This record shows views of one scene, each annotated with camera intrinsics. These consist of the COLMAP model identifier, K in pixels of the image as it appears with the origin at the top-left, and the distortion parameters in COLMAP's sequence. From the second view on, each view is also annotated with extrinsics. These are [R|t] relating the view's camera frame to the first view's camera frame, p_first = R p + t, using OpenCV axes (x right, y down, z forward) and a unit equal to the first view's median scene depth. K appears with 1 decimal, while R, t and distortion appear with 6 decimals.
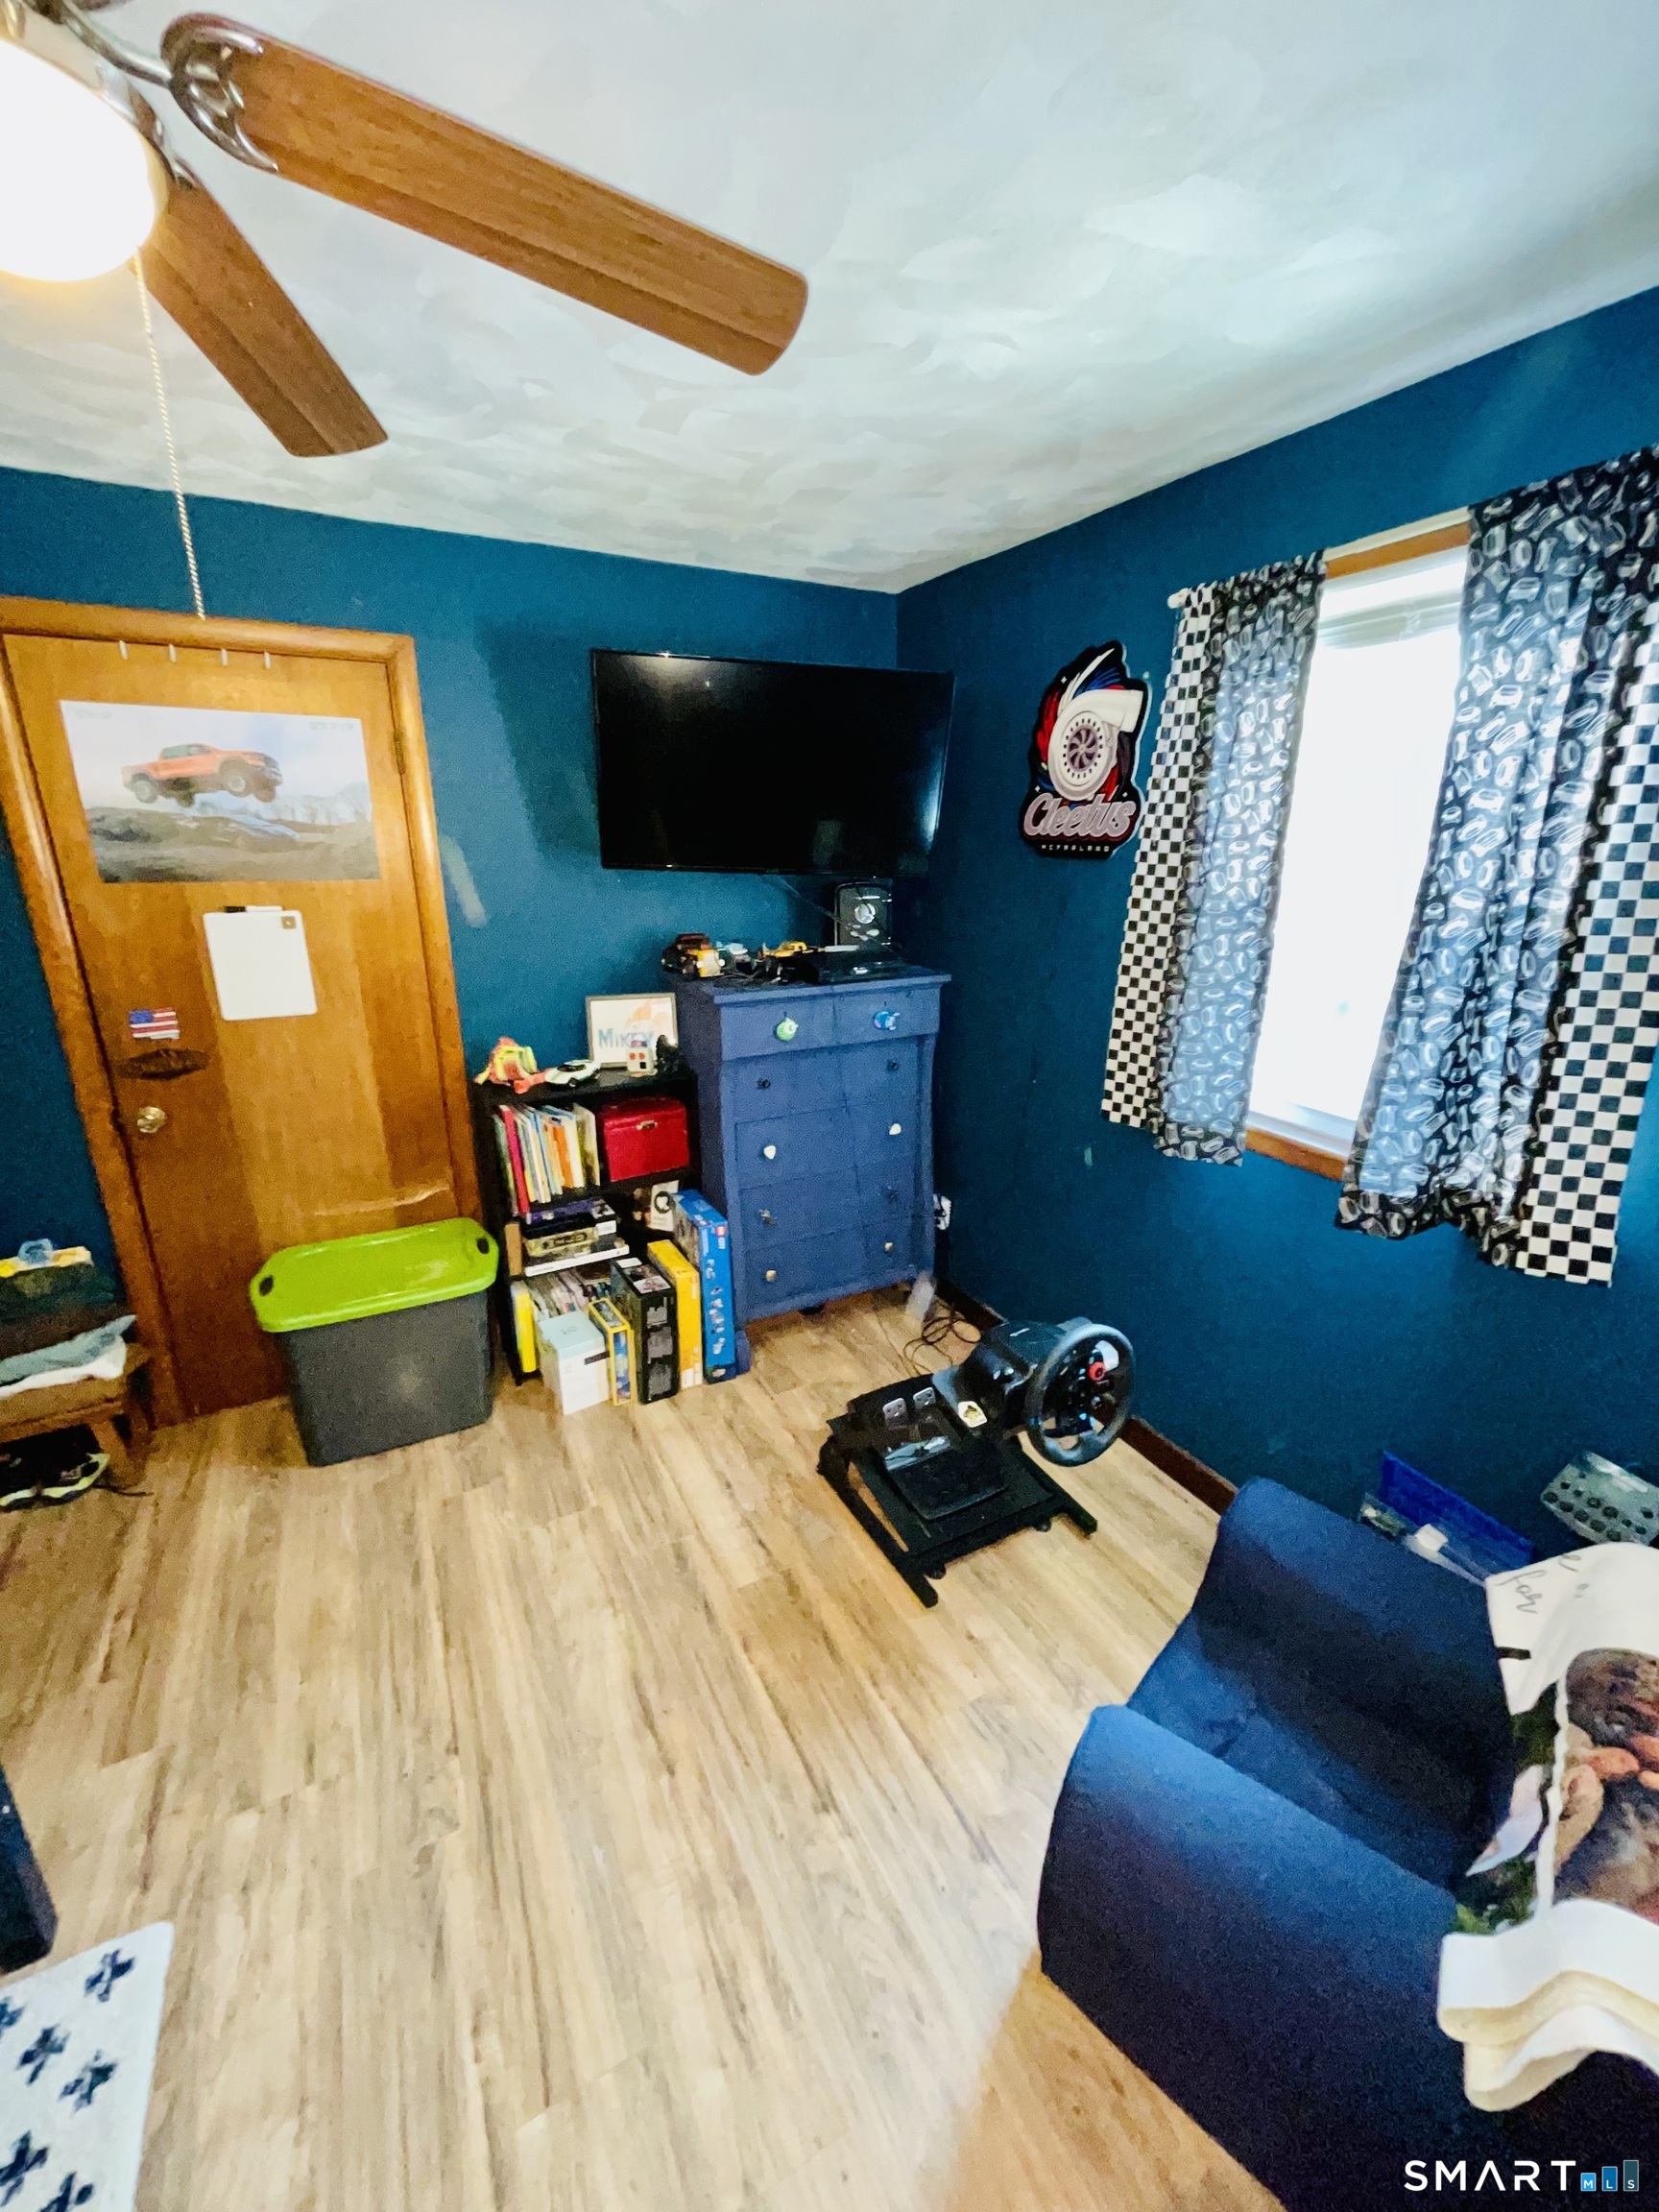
lens RADIAL K [[892.4, 0, 829.7], [0, 892.4, 1104.5], [0, 0, 1]] dist [-0.000695, -0.001005]
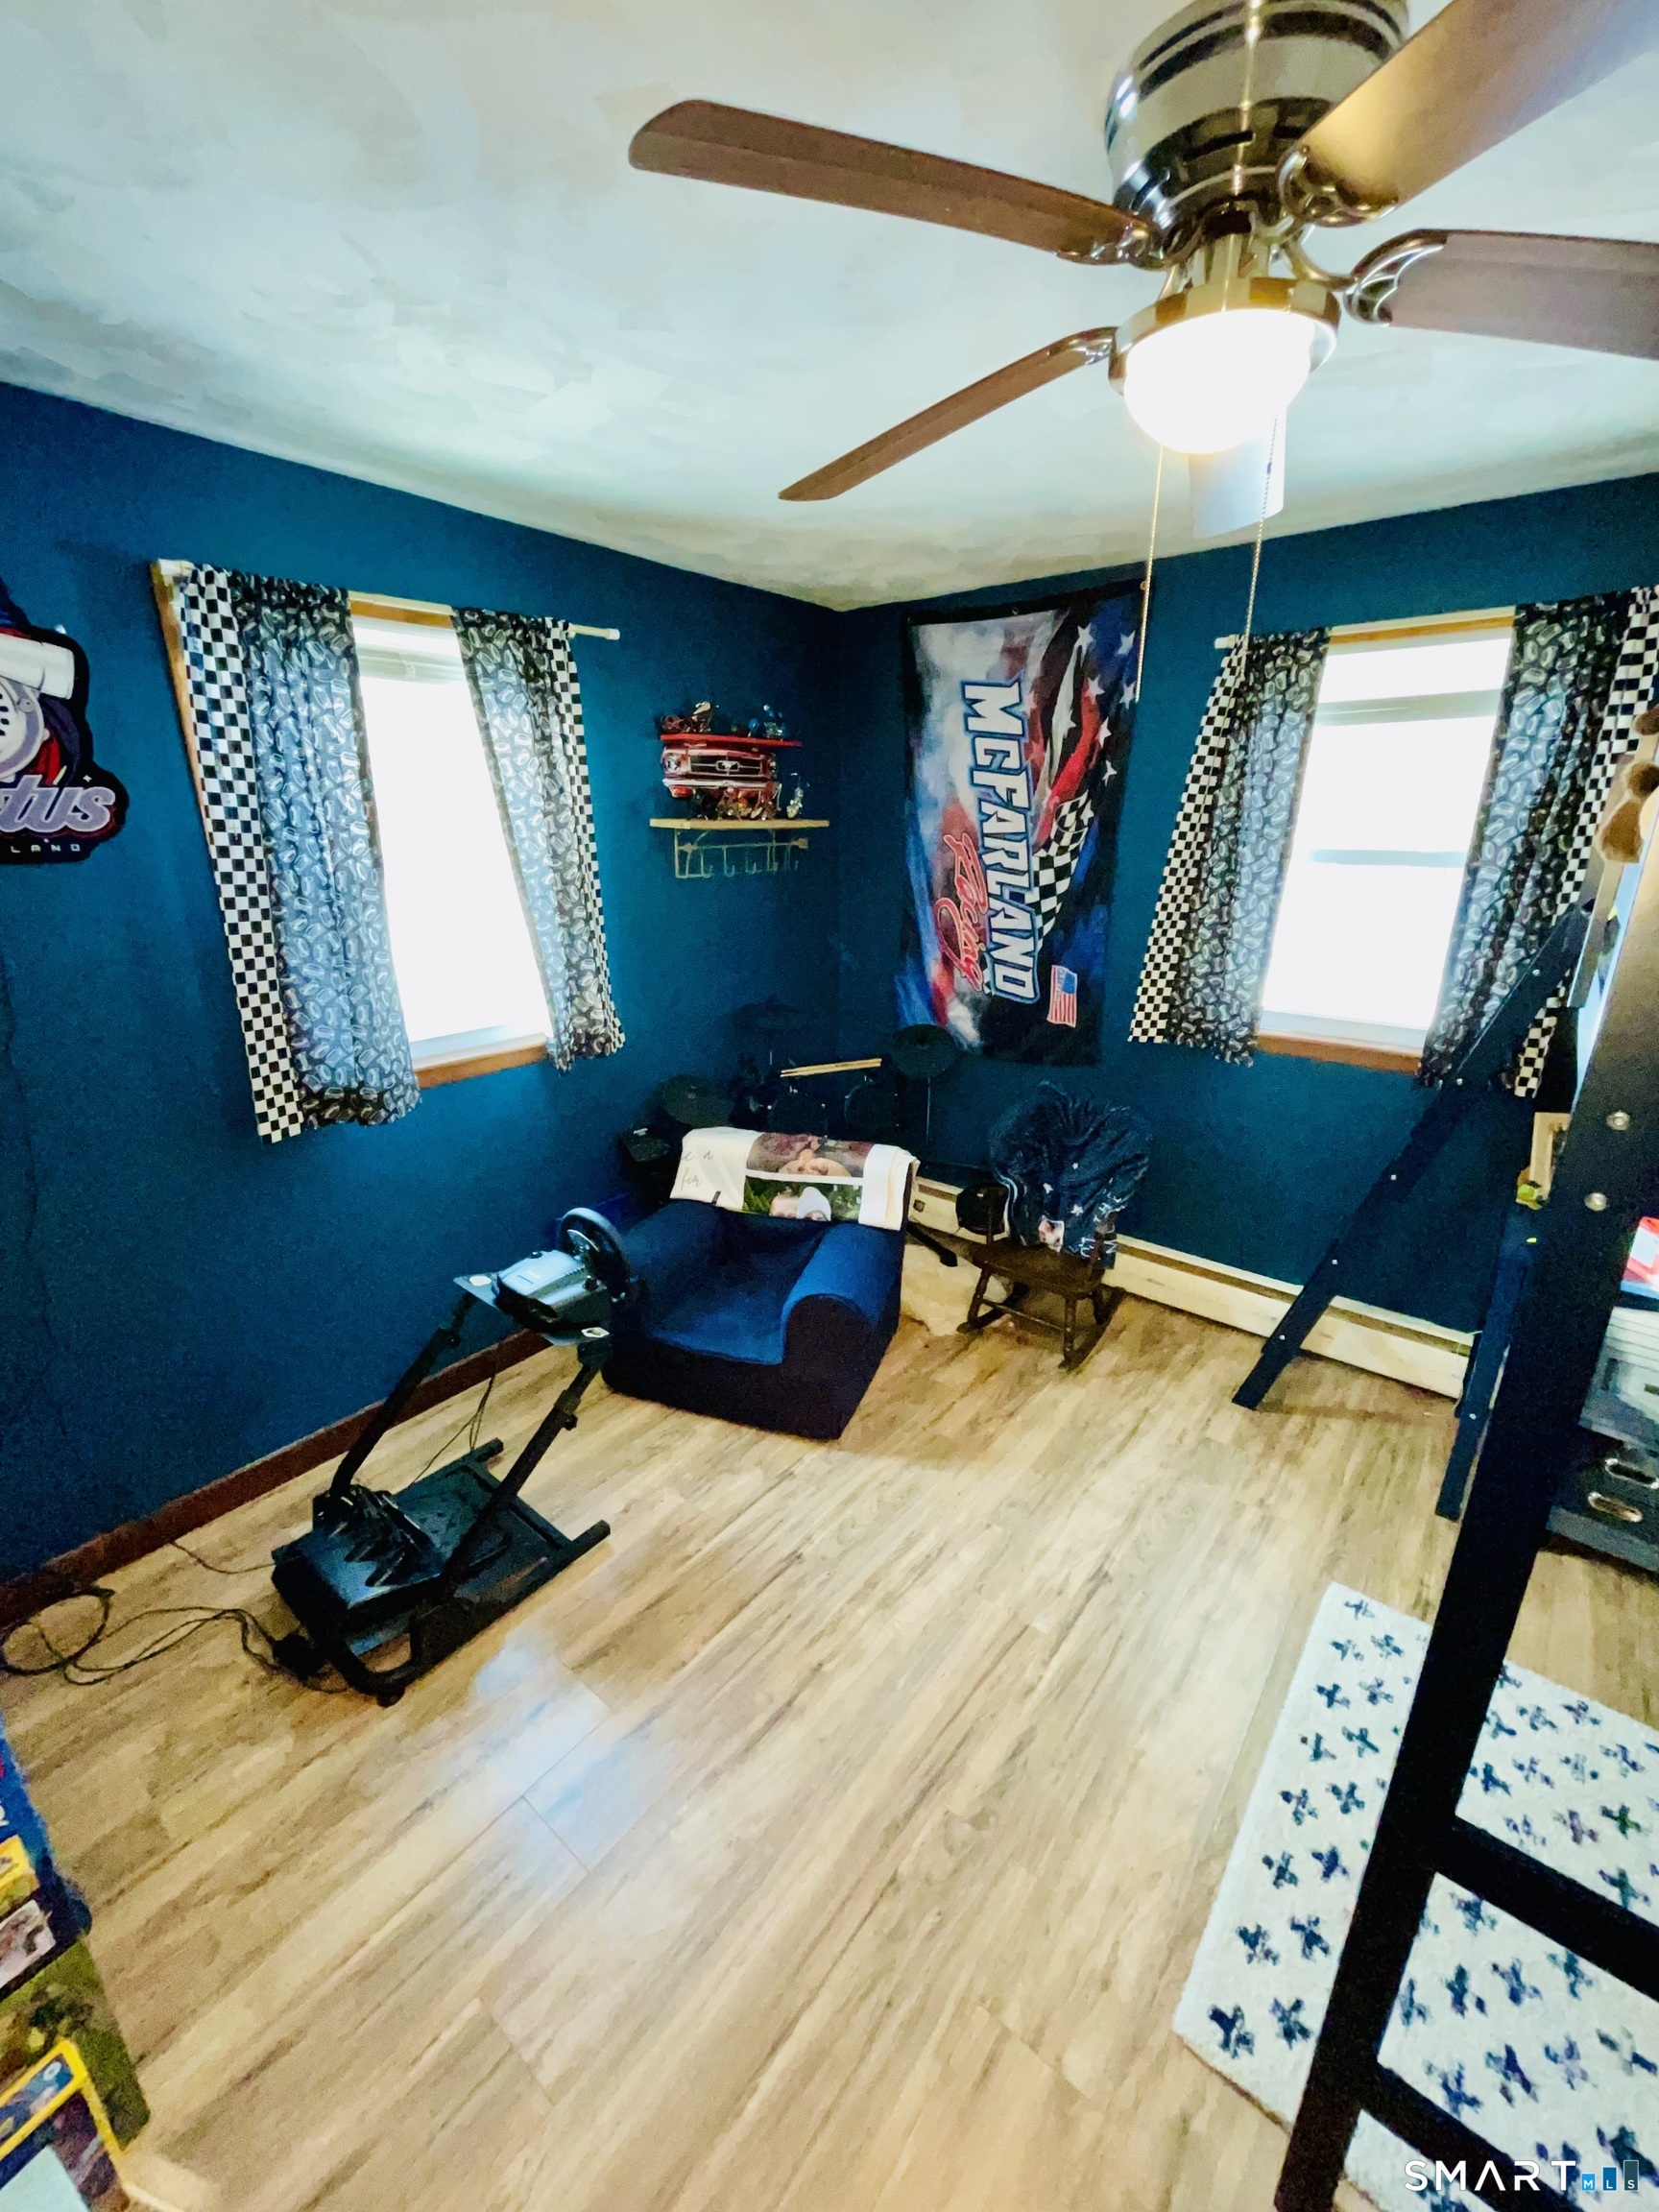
lens RADIAL K [[892.4, 0, 825.8], [0, 892.4, 1102.5], [0, 0, 1]] dist [-0.000695, -0.001005]
pose [[-0.387060, -0.295233, 0.873511, -0.904929], [0.264539, 0.871970, 0.411931, -0.320435], [-0.883291, 0.390520, -0.259404, 0.950932]]
